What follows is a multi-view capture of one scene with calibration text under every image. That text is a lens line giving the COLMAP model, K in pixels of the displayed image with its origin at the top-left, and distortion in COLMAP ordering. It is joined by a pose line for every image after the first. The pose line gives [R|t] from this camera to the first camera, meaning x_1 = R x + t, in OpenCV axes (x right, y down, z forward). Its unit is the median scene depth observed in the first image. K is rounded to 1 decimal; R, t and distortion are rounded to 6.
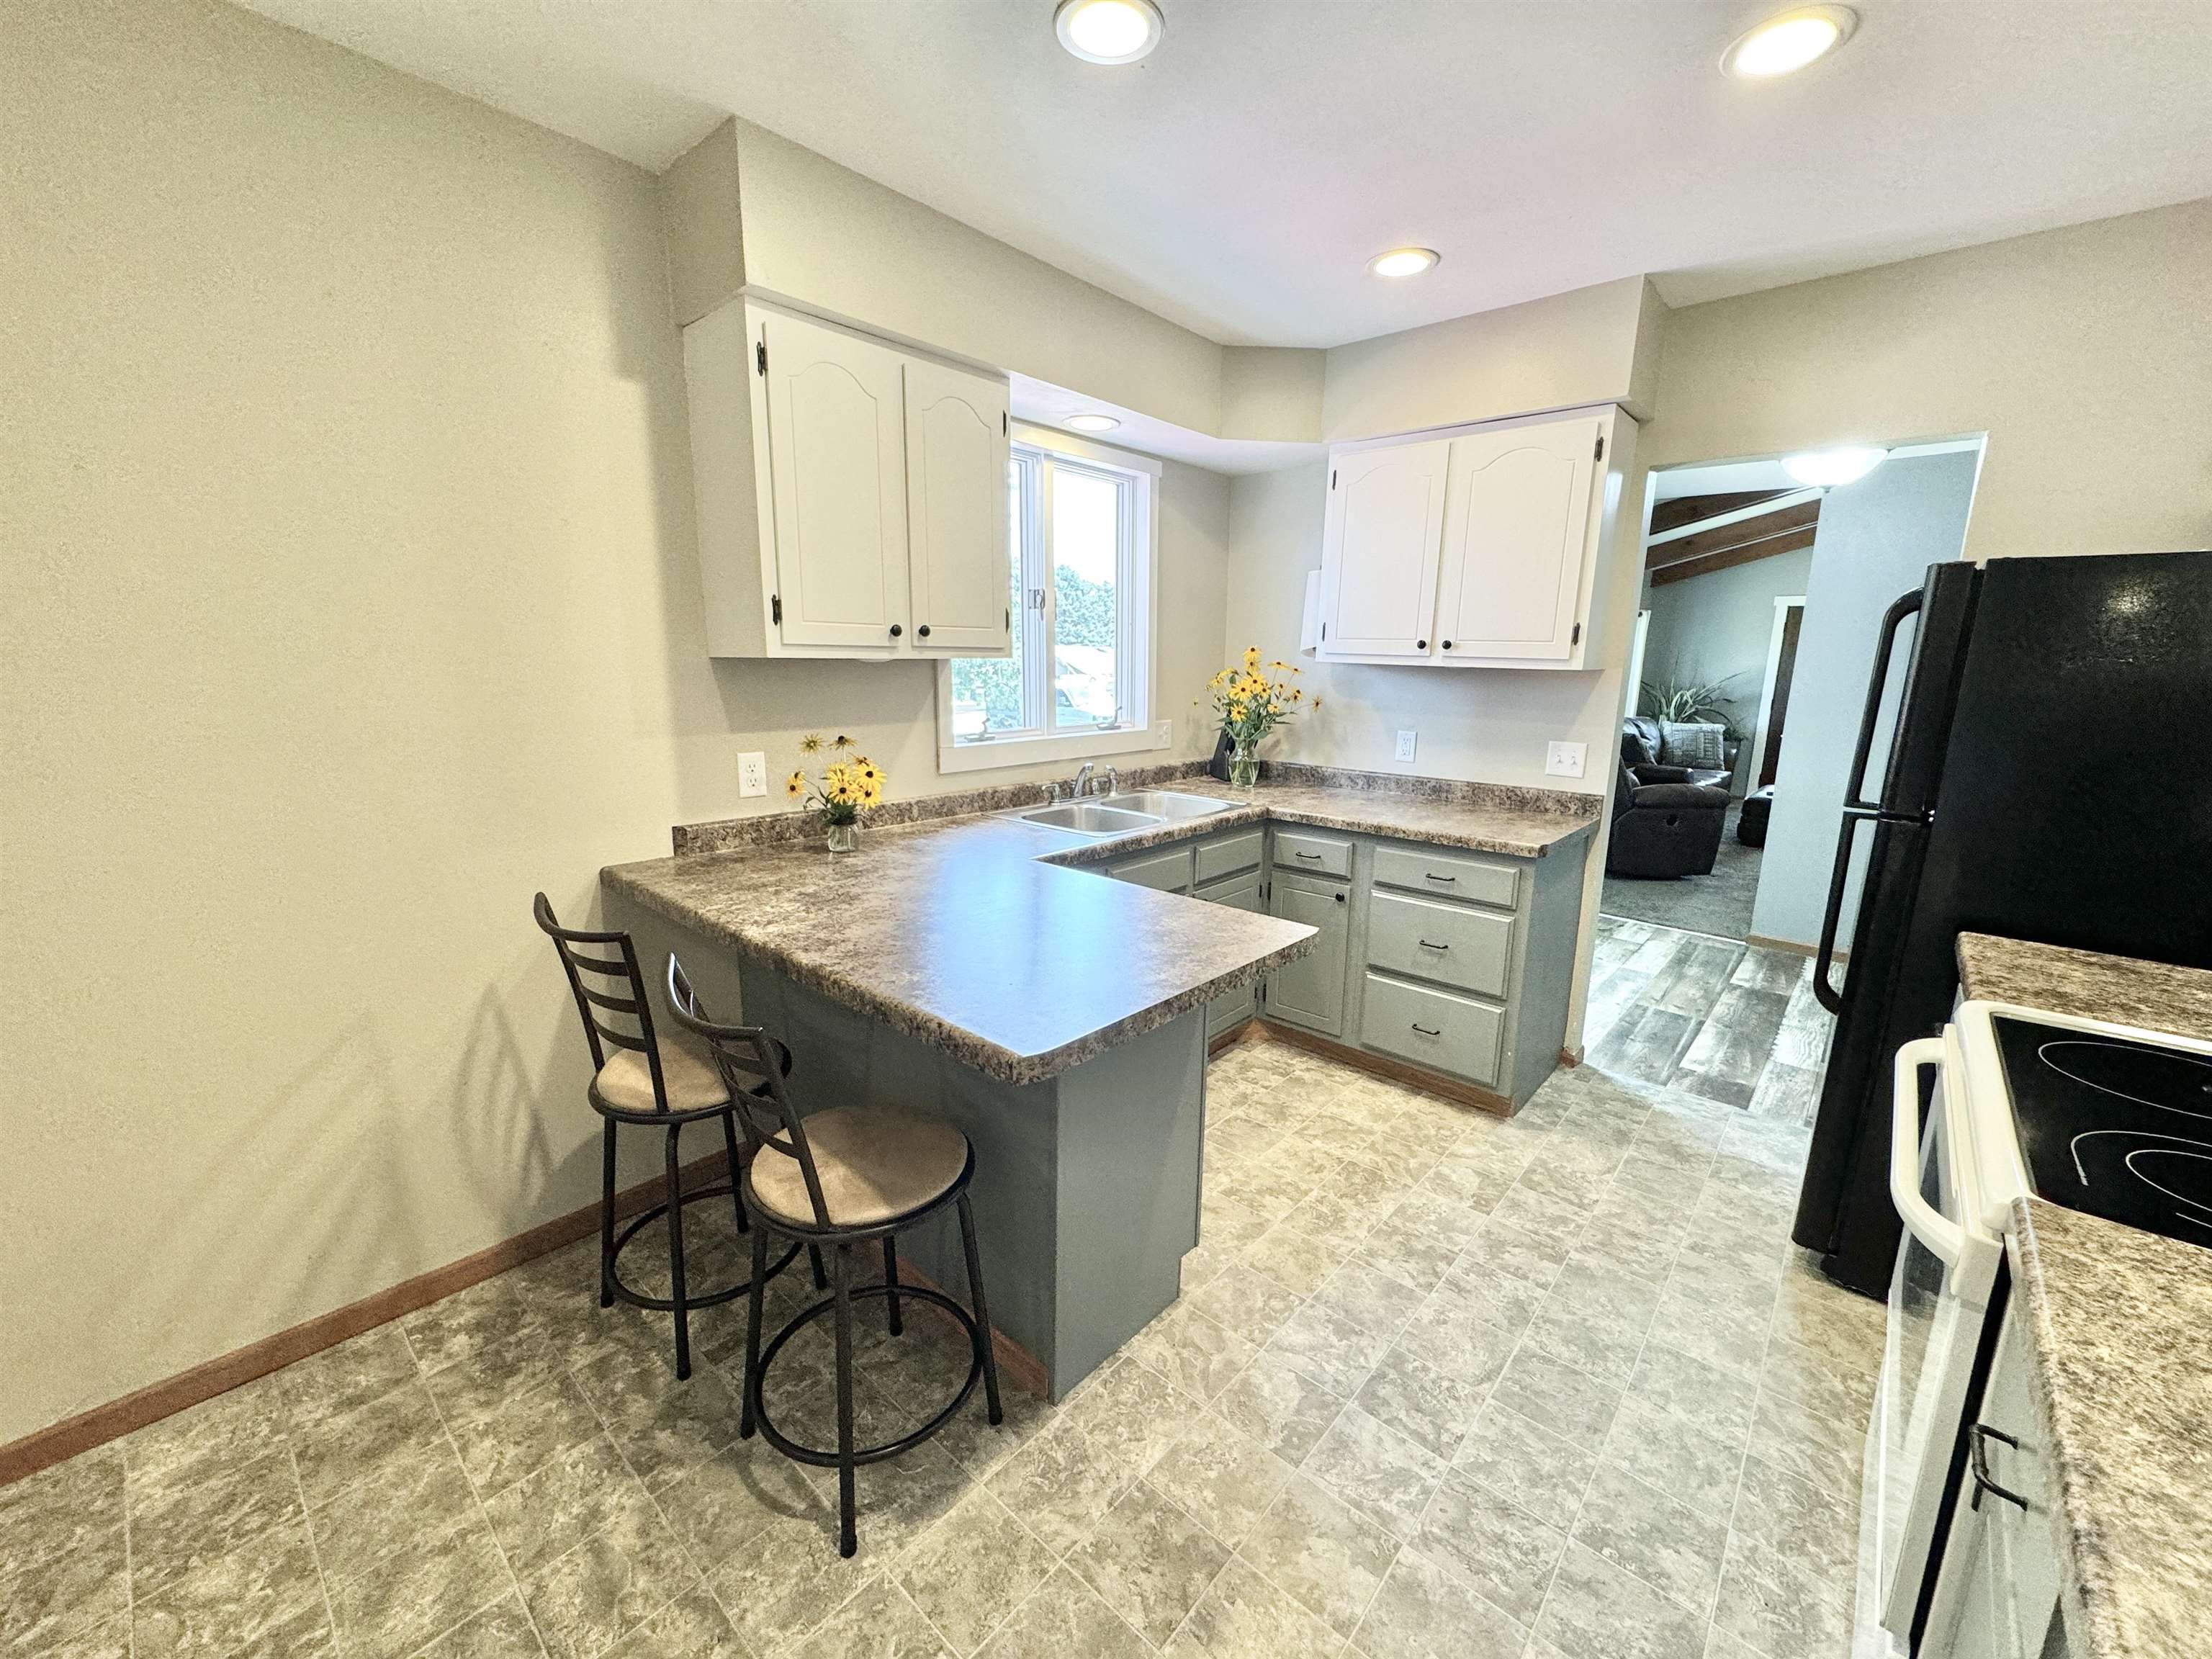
lens RADIAL K [[880.3, 0, 1106.0], [0, 880.3, 829.5], [0, 0, 1]] dist [-0.001429, 0.000076]
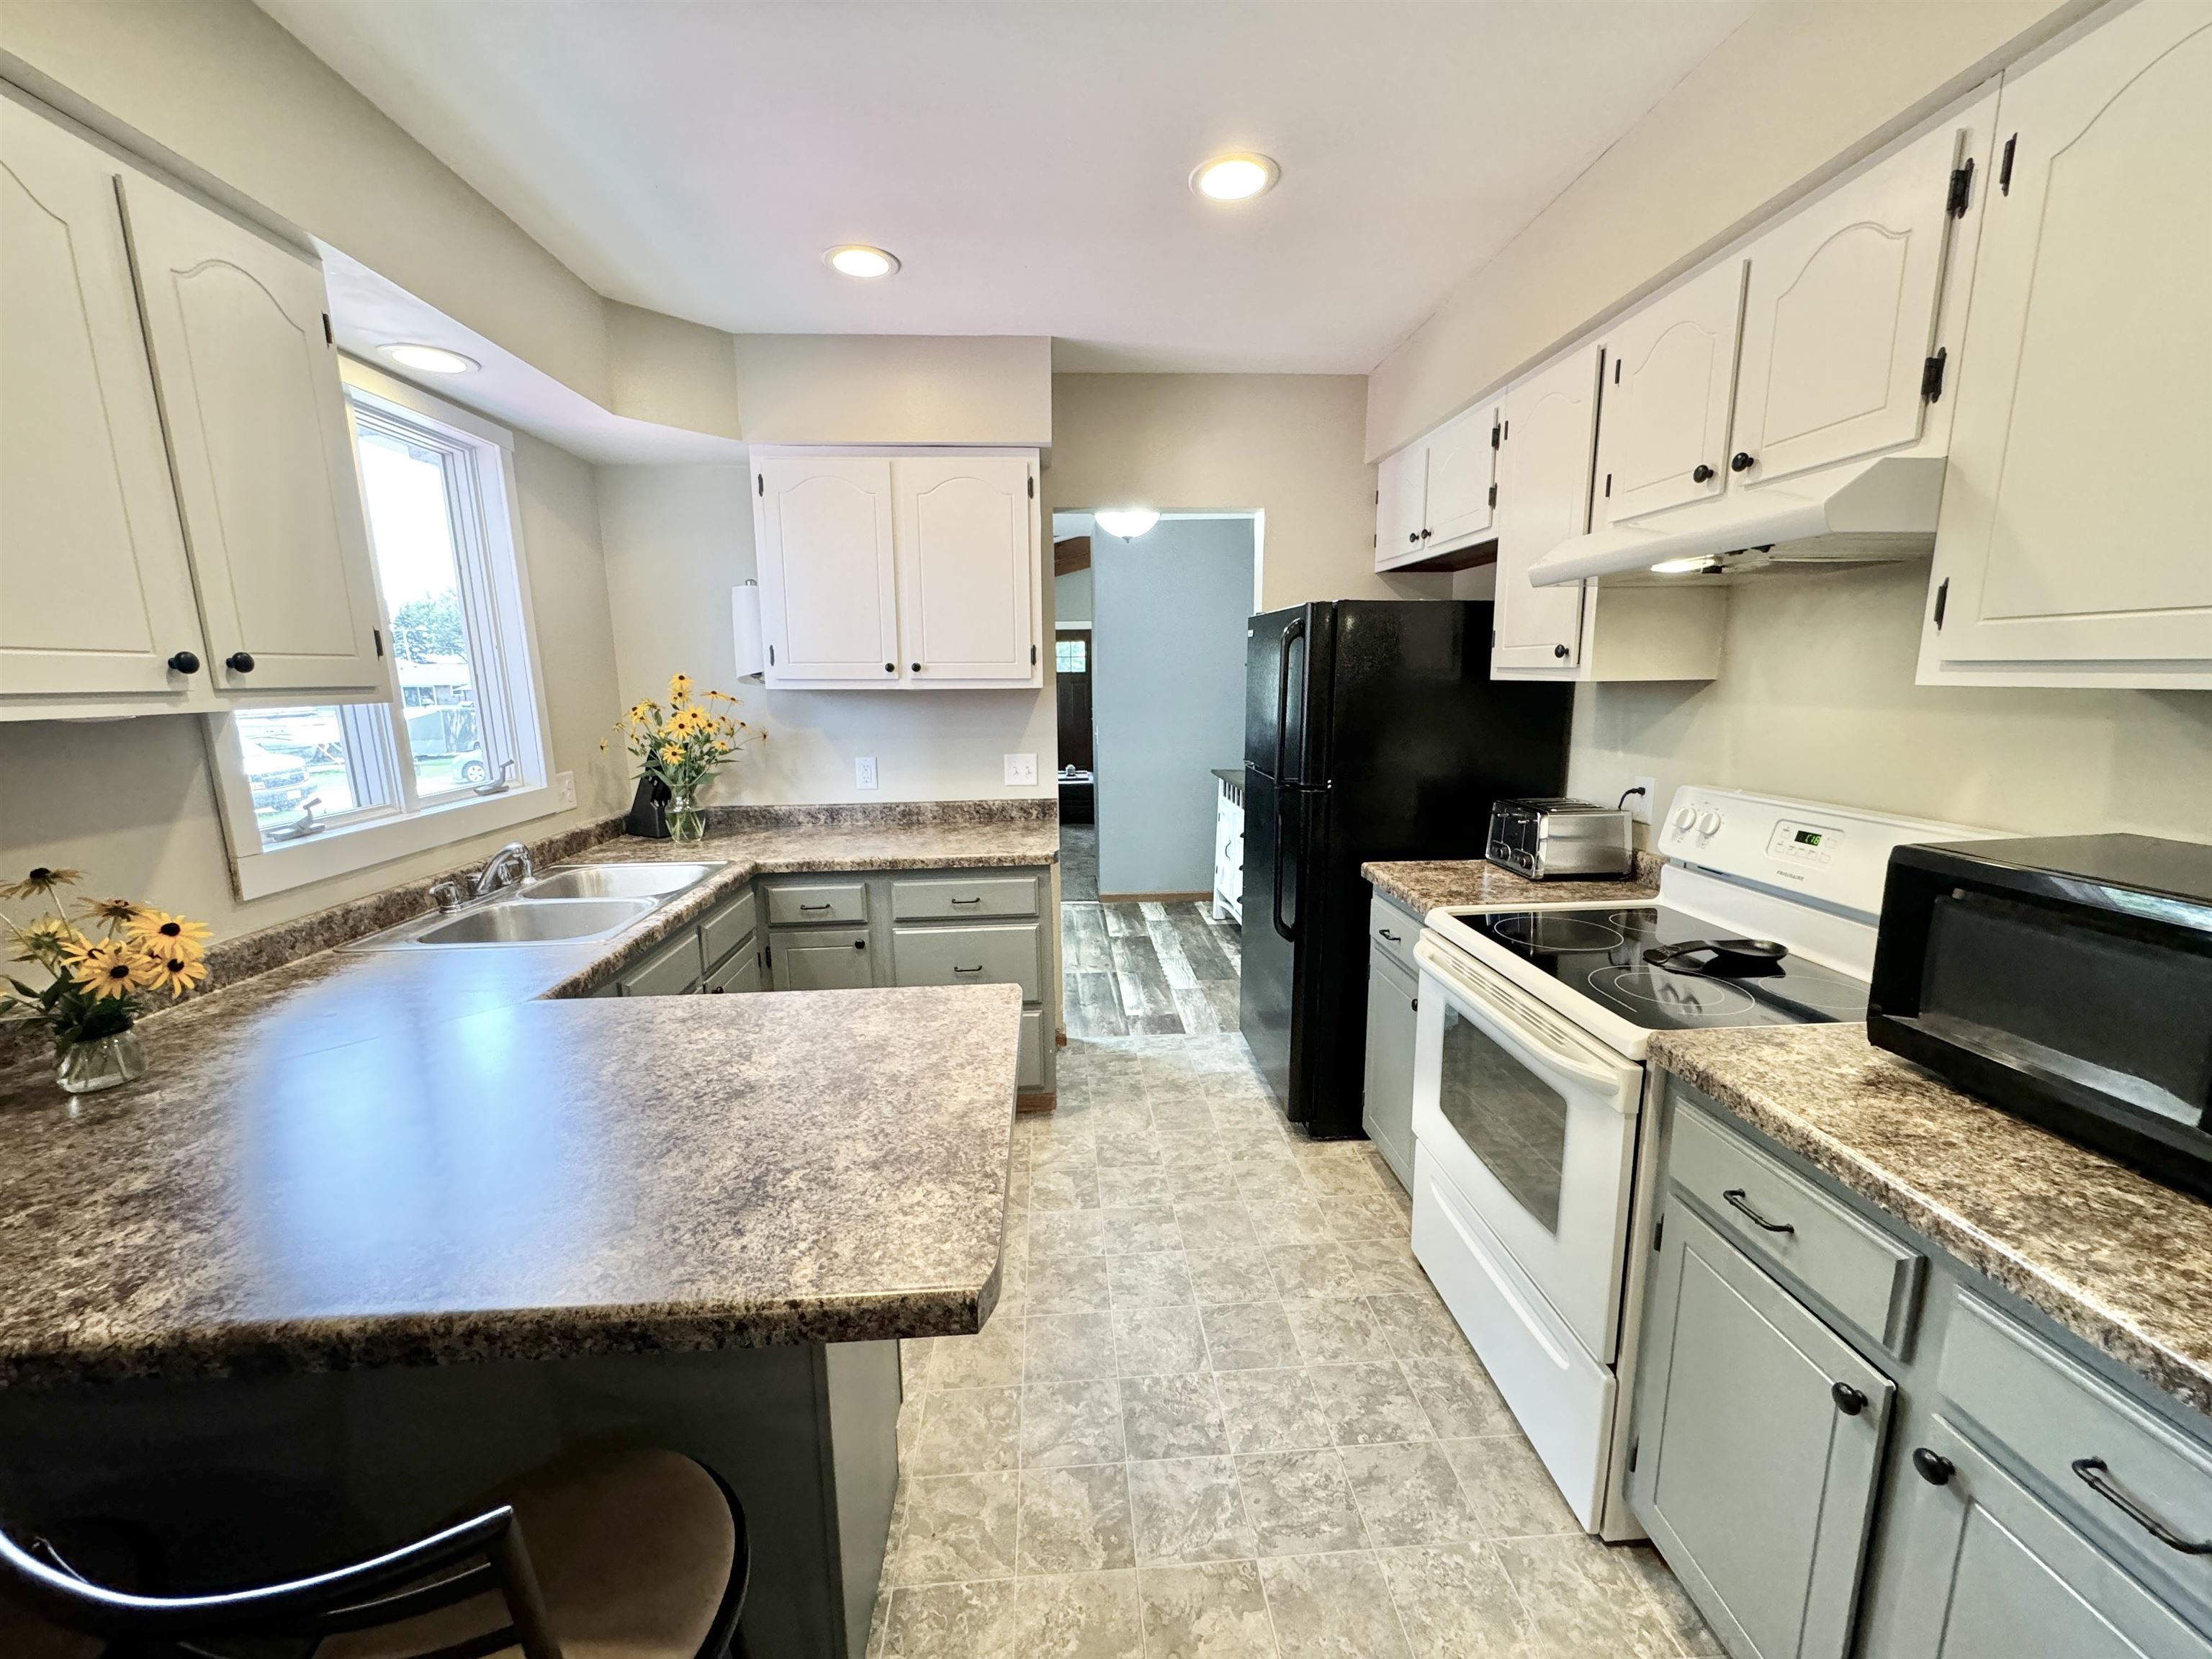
lens RADIAL K [[880.3, 0, 1106.0], [0, 880.3, 829.5], [0, 0, 1]] dist [-0.001429, 0.000076]
pose [[0.701624, -0.148455, 0.696911, -0.174426], [0.163246, 0.985532, 0.045586, -0.040683], [-0.693596, 0.081784, 0.715707, 0.160967]]
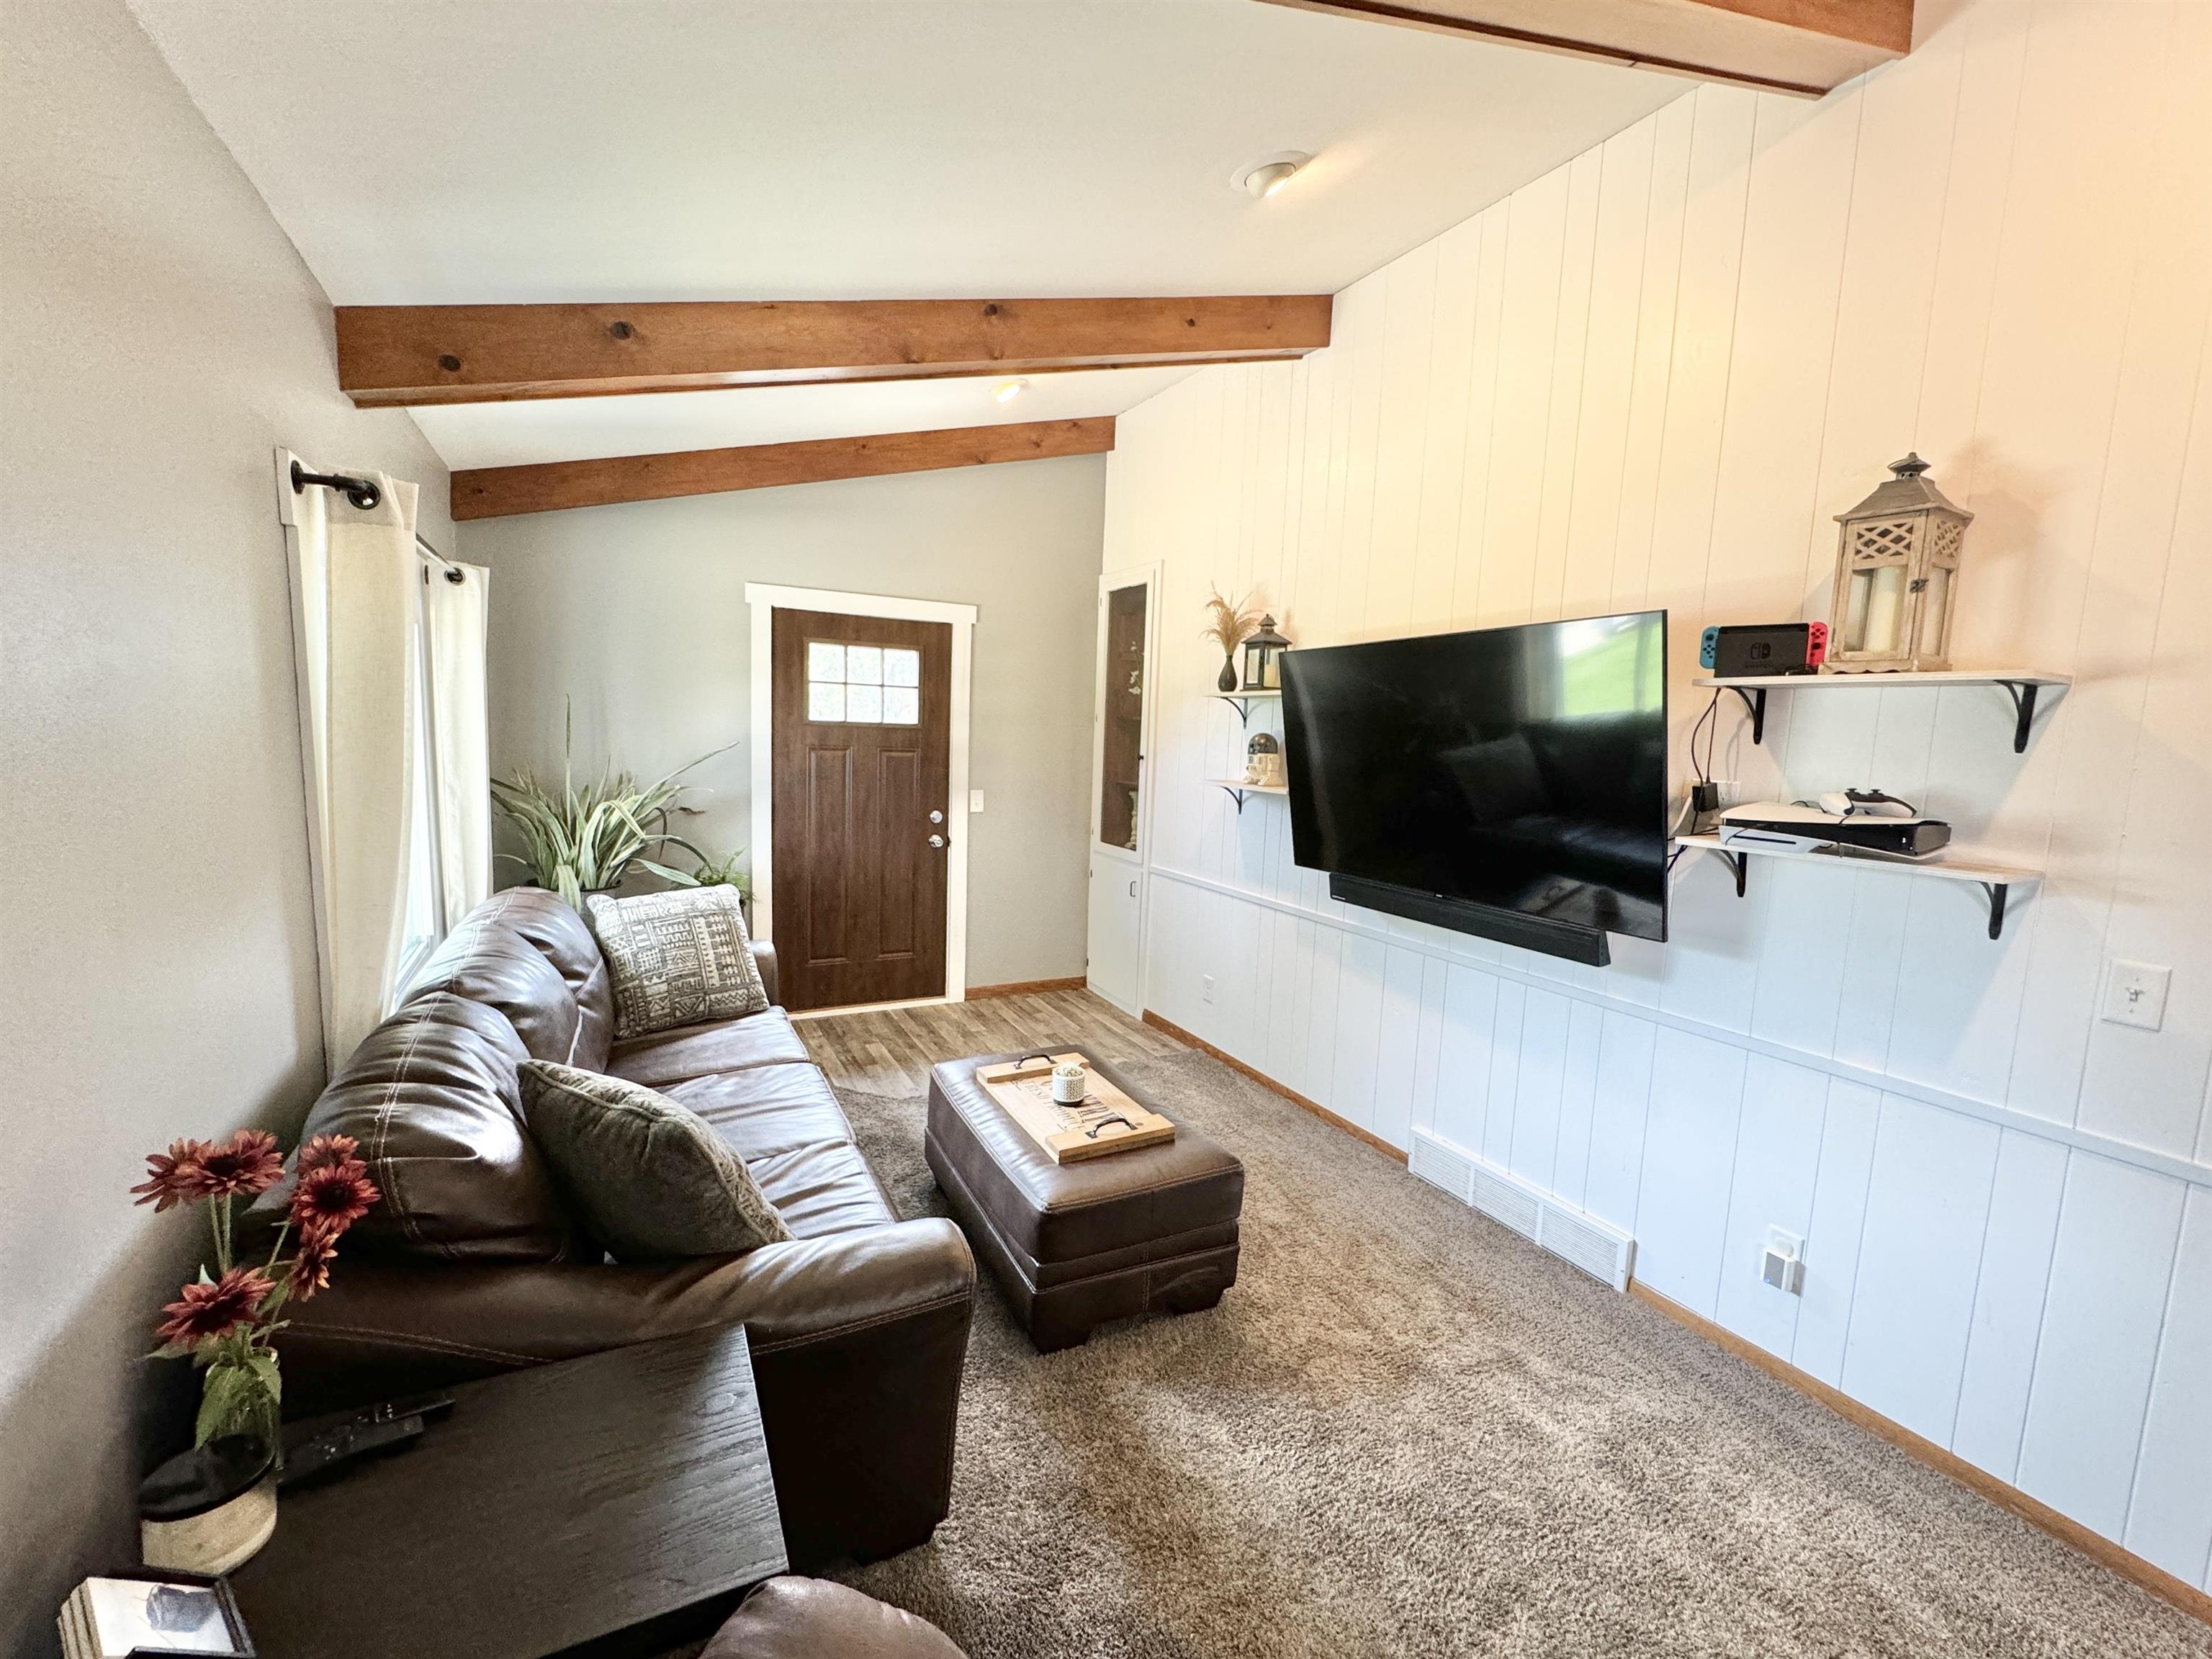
lens RADIAL K [[909.6, 0, 1106.0], [0, 909.6, 829.5], [0, 0, 1]] dist [-0.001676, 0.000089]
pose [[0.334818, -0.105835, 0.936320, 1.120676], [0.154436, 0.986399, 0.056271, -0.414648], [-0.929541, 0.125761, 0.346609, 2.068435]]
